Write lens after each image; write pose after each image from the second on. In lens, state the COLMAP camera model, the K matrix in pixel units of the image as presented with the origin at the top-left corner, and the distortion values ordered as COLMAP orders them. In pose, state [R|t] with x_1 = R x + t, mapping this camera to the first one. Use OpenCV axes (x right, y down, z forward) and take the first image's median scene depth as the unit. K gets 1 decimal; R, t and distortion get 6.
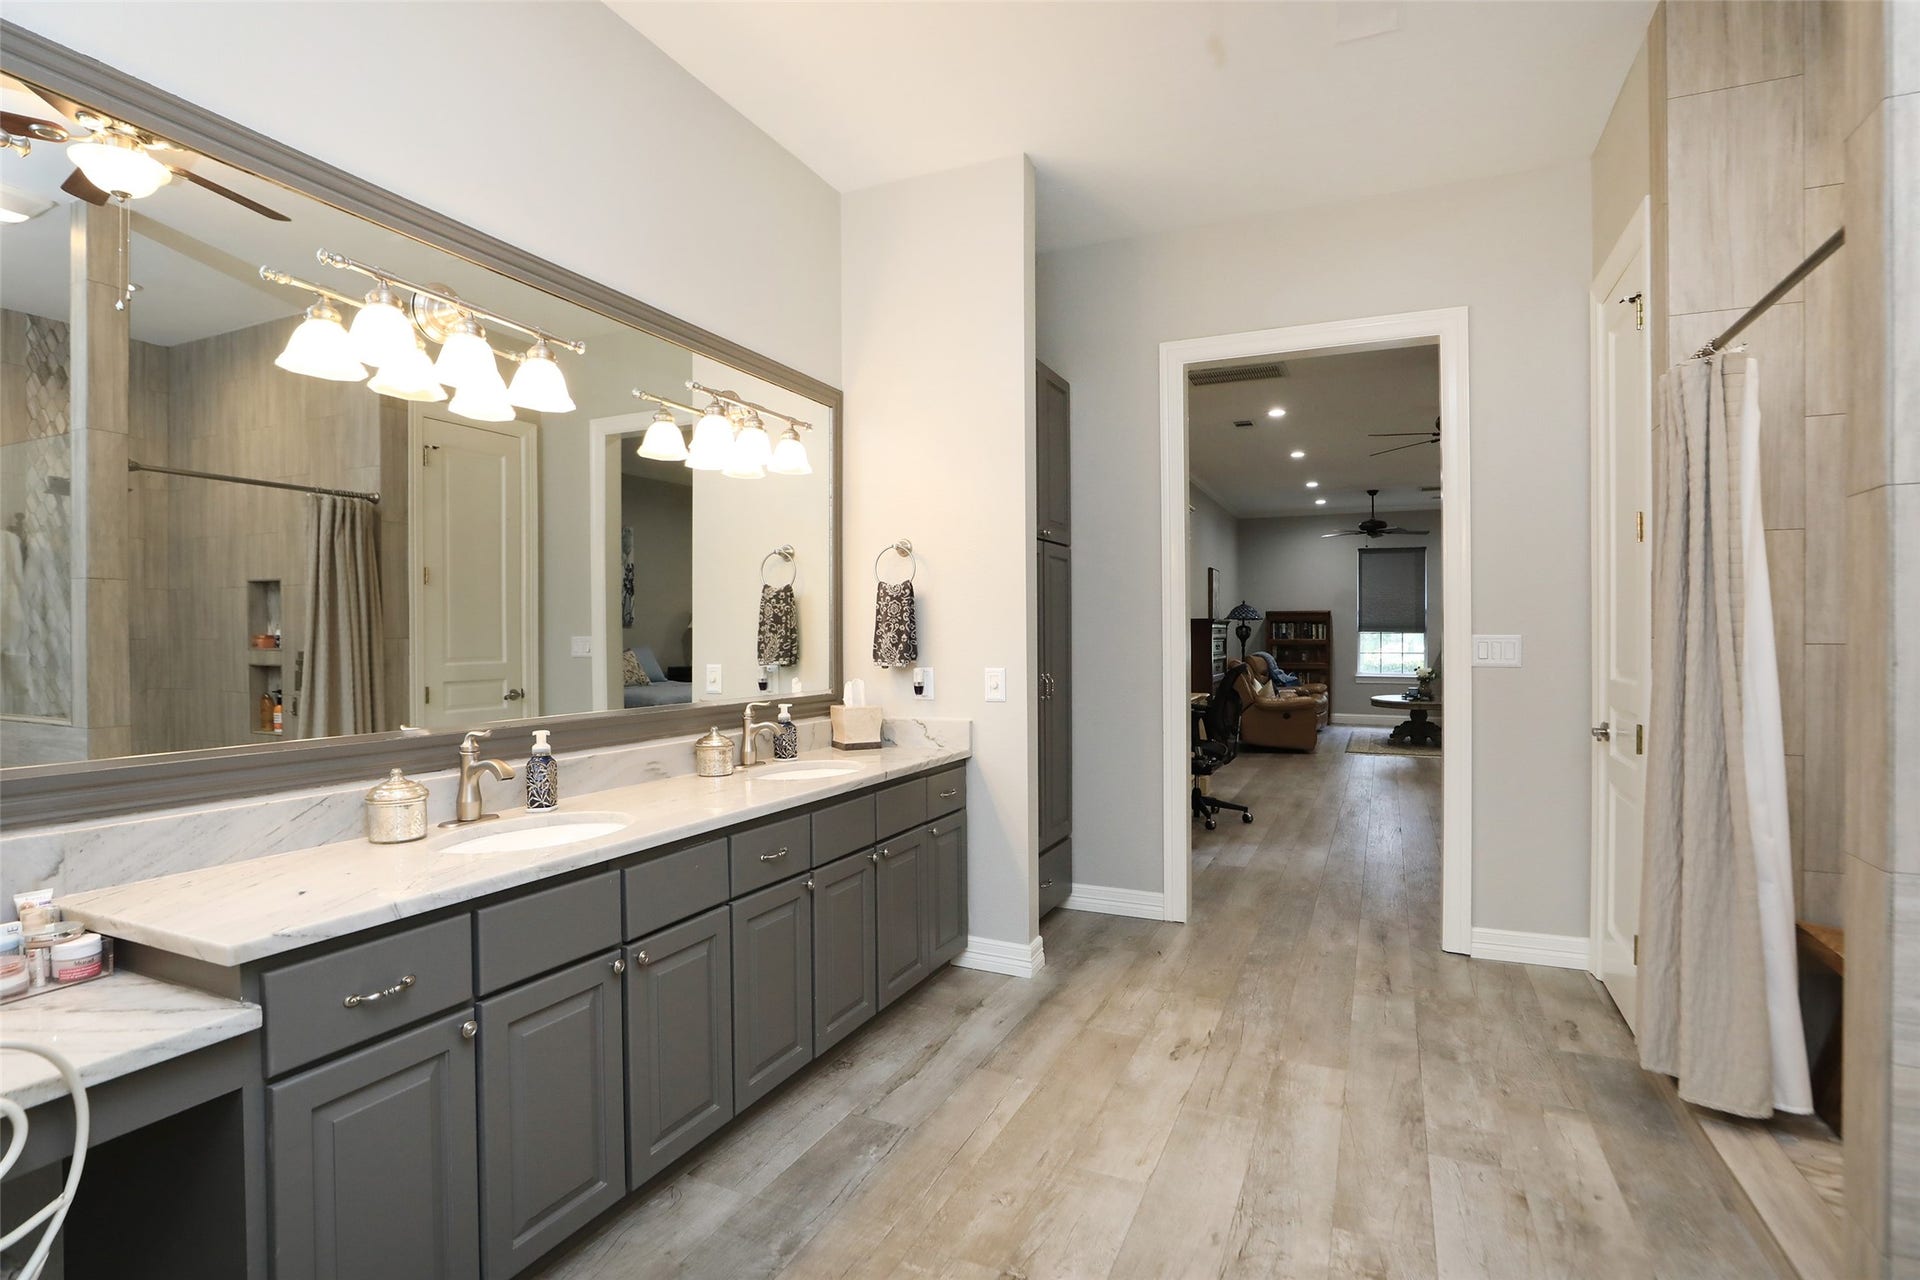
lens RADIAL K [[944.7, 0, 960.0], [0, 944.7, 640.0], [0, 0, 1]] dist [-0.016589, 0.000406]
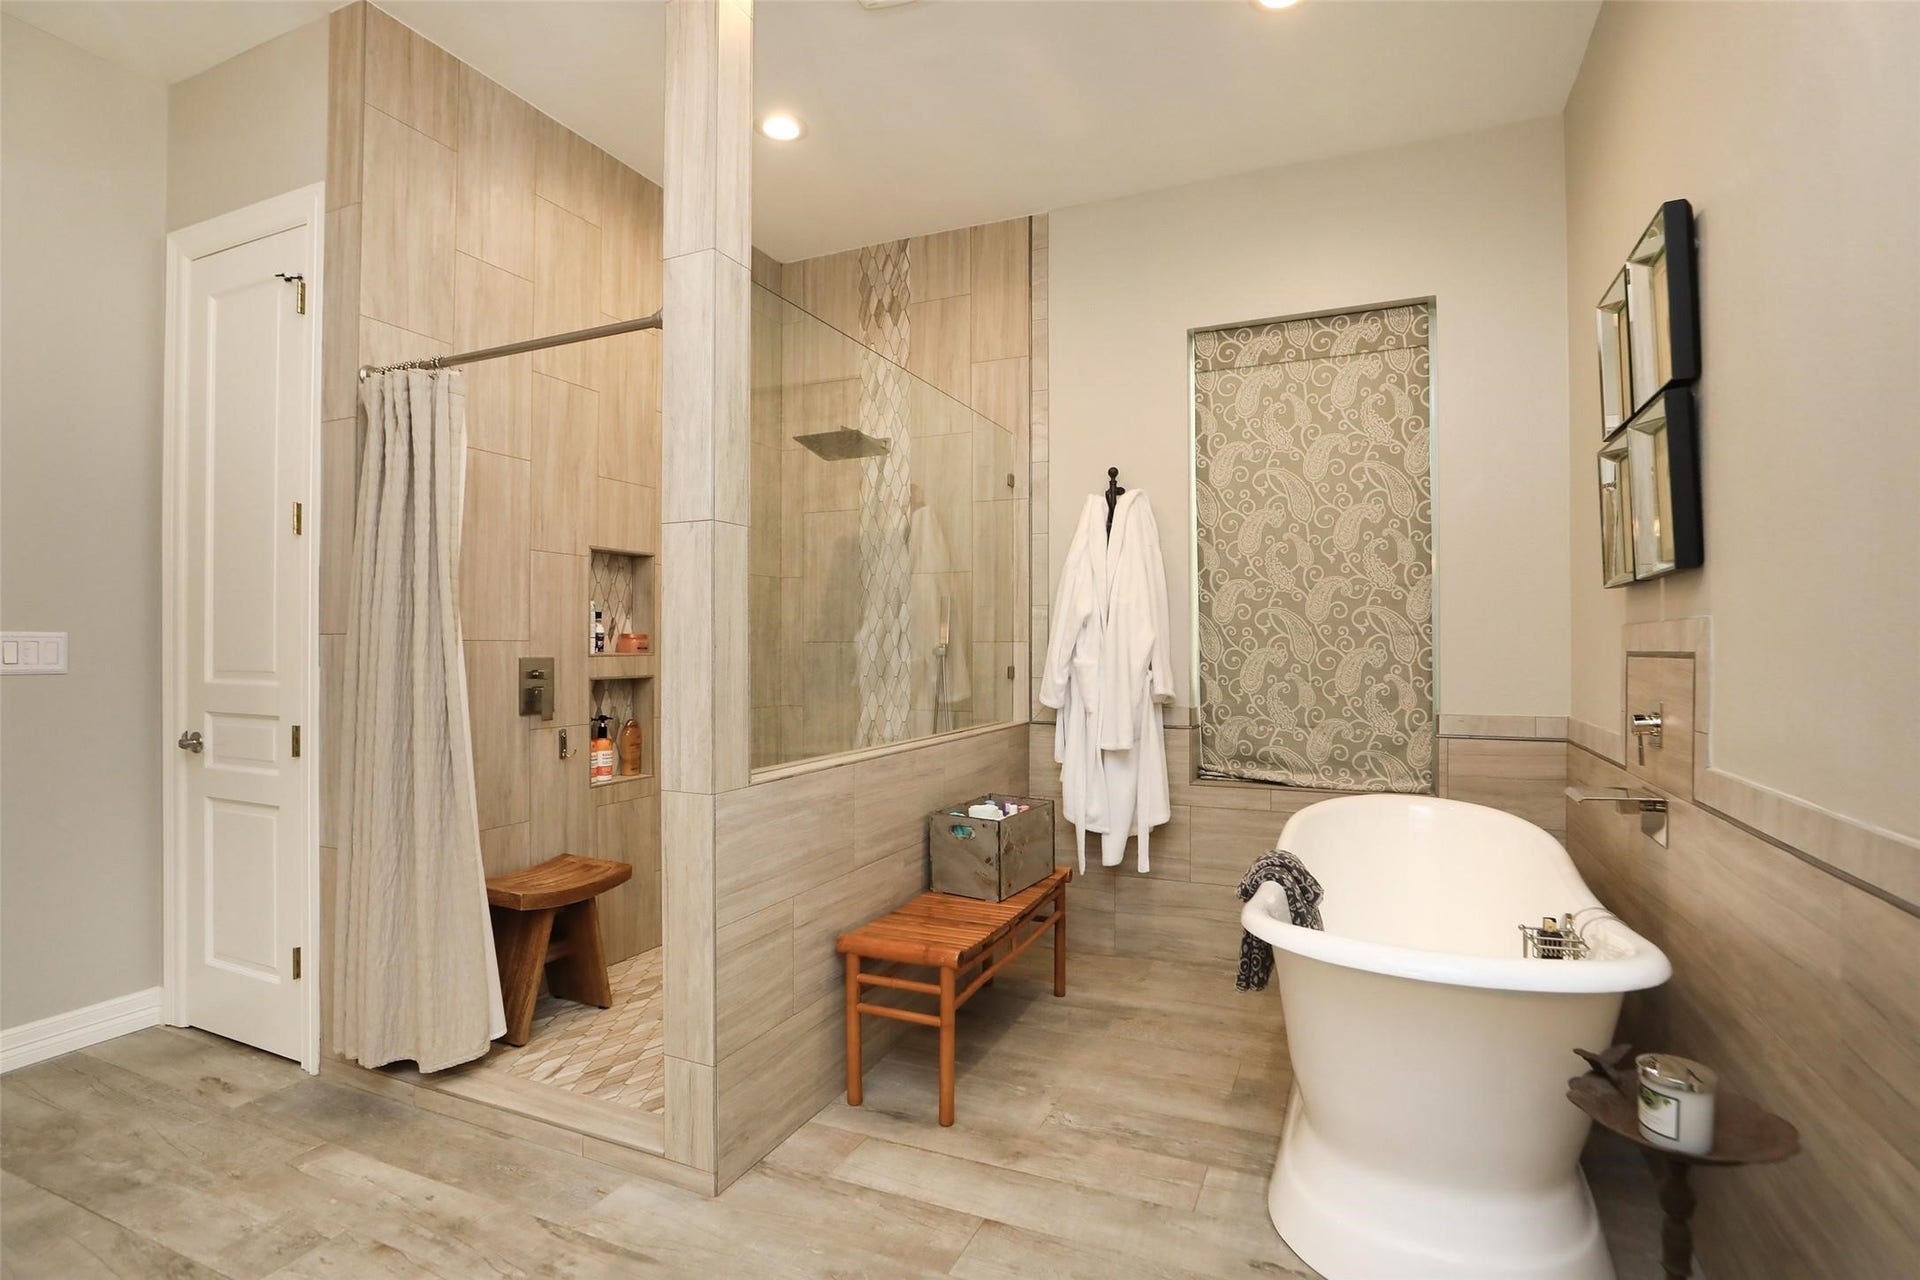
lens RADIAL K [[944.7, 0, 960.0], [0, 944.7, 640.0], [0, 0, 1]] dist [-0.016589, 0.000406]
pose [[-0.006970, 0.004796, 0.999964, -0.259622], [0.006563, 0.999967, -0.004750, 0.013758], [-0.999954, 0.006530, -0.007001, 0.369678]]
